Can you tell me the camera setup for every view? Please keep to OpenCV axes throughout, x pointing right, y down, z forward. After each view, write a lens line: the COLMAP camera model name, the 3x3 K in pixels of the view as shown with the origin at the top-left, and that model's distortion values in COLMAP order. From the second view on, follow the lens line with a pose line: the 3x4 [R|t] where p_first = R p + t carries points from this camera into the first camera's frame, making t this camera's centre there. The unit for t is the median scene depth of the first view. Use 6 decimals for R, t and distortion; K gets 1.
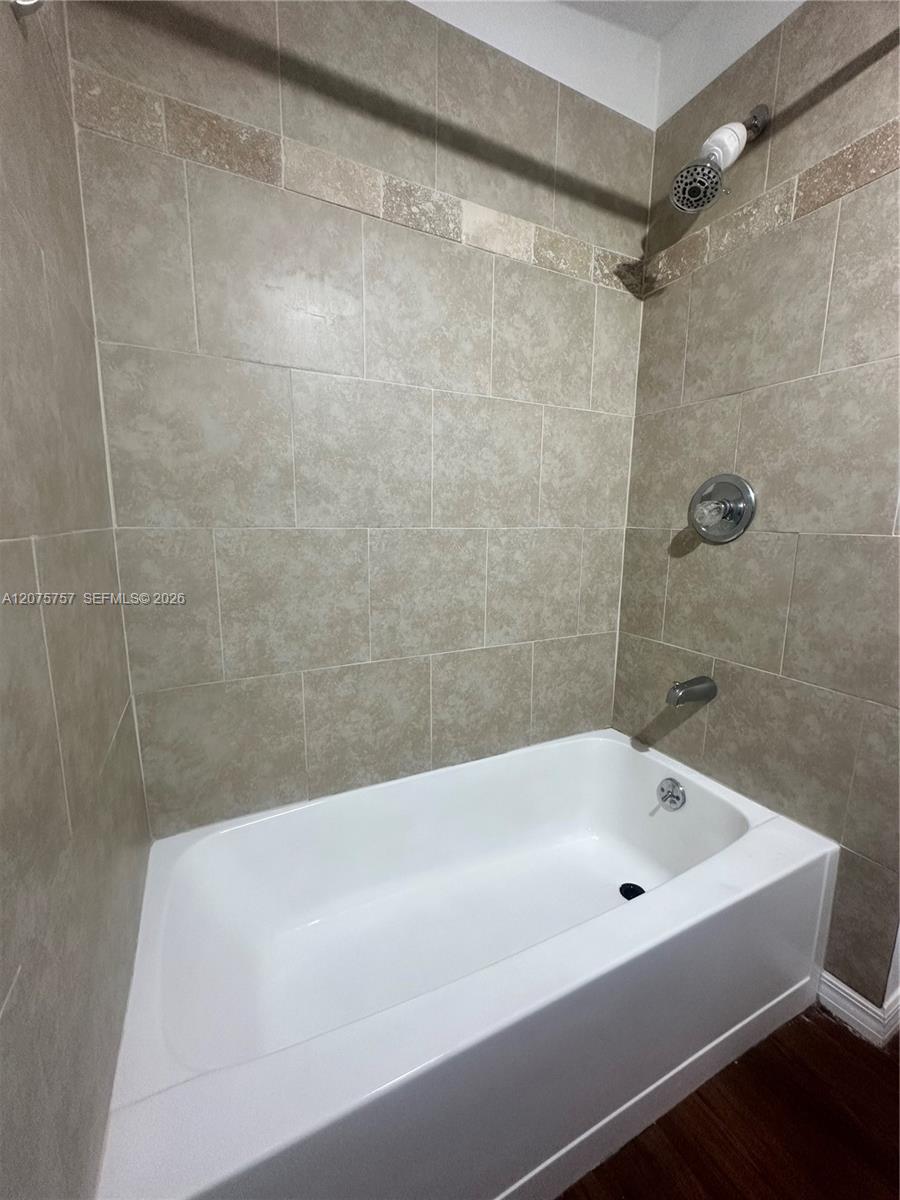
lens RADIAL K [[476.9, 0, 450.5], [0, 476.9, 594.1], [0, 0, 1]] dist [-0.000269, -0.000260]
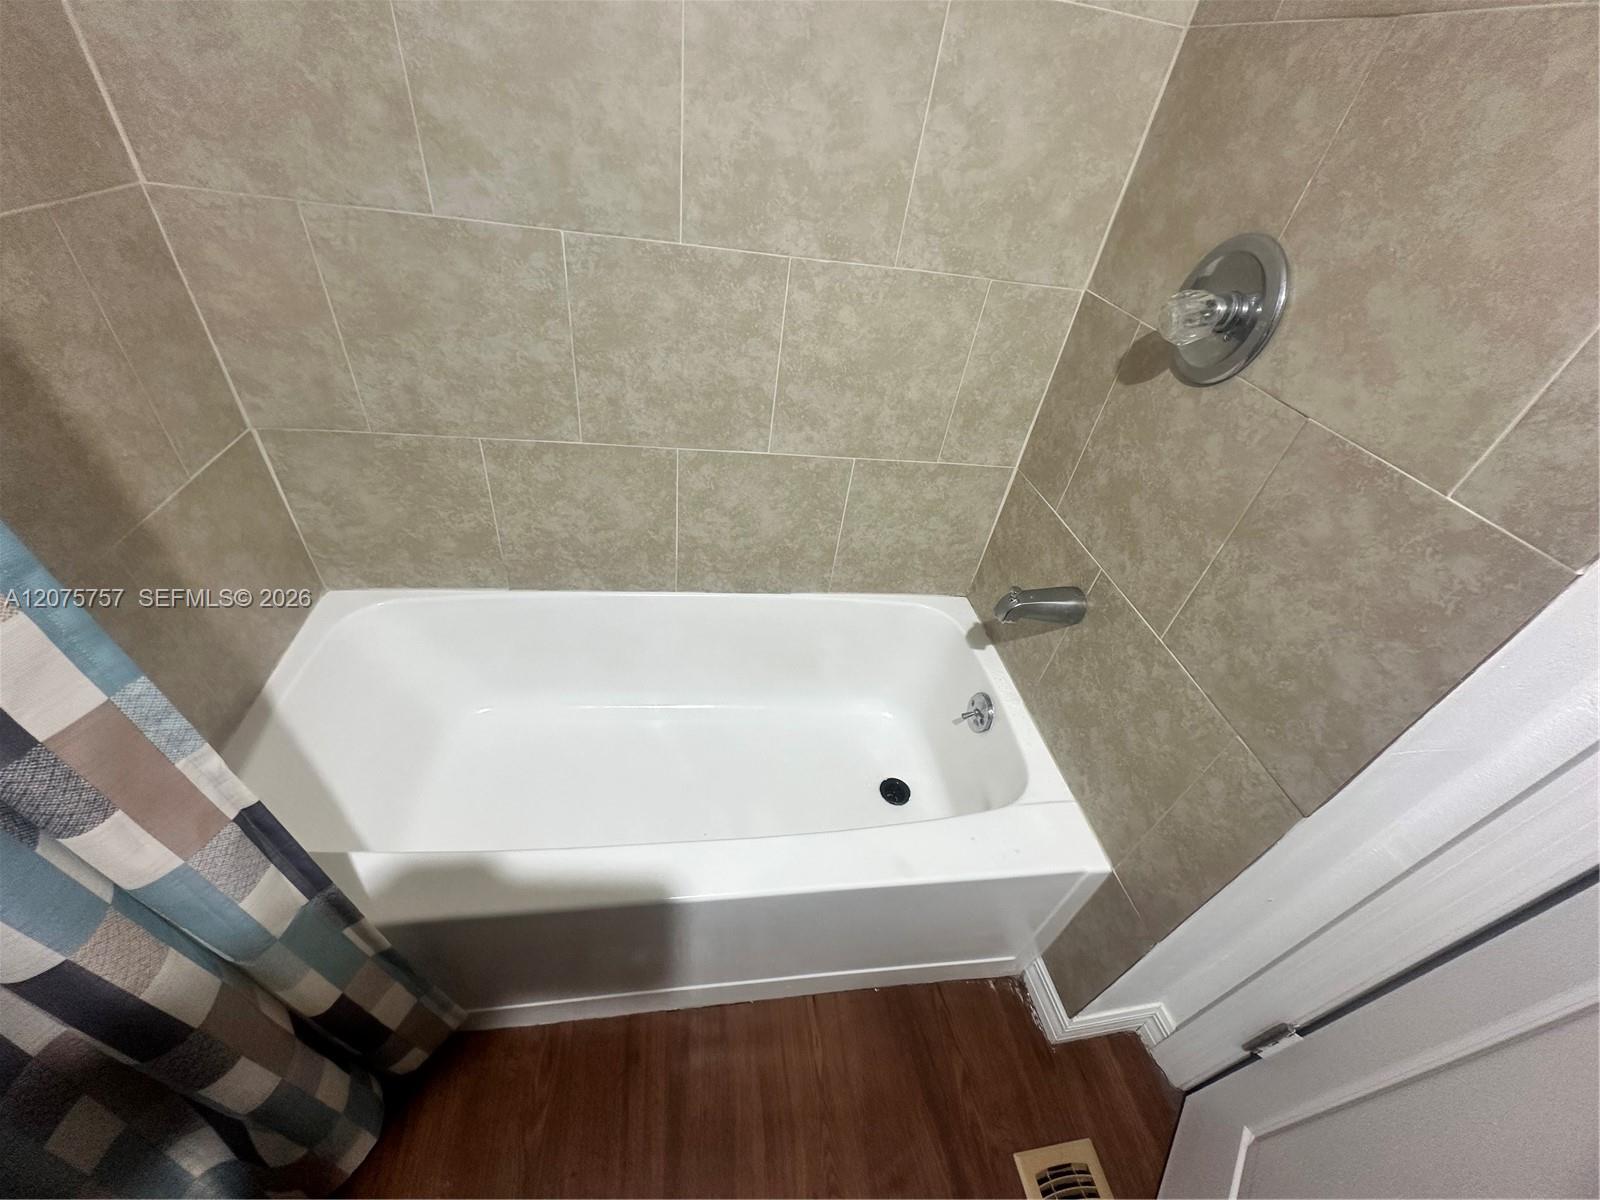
lens RADIAL K [[635.8, 0, 799.9], [0, 635.8, 592.8], [0, 0, 1]] dist [-0.000269, -0.000260]
pose [[0.943017, 0.284695, -0.172241, 0.350107], [-0.168935, 0.855600, 0.489294, -0.176440], [0.286669, -0.432316, 0.854941, 0.192600]]
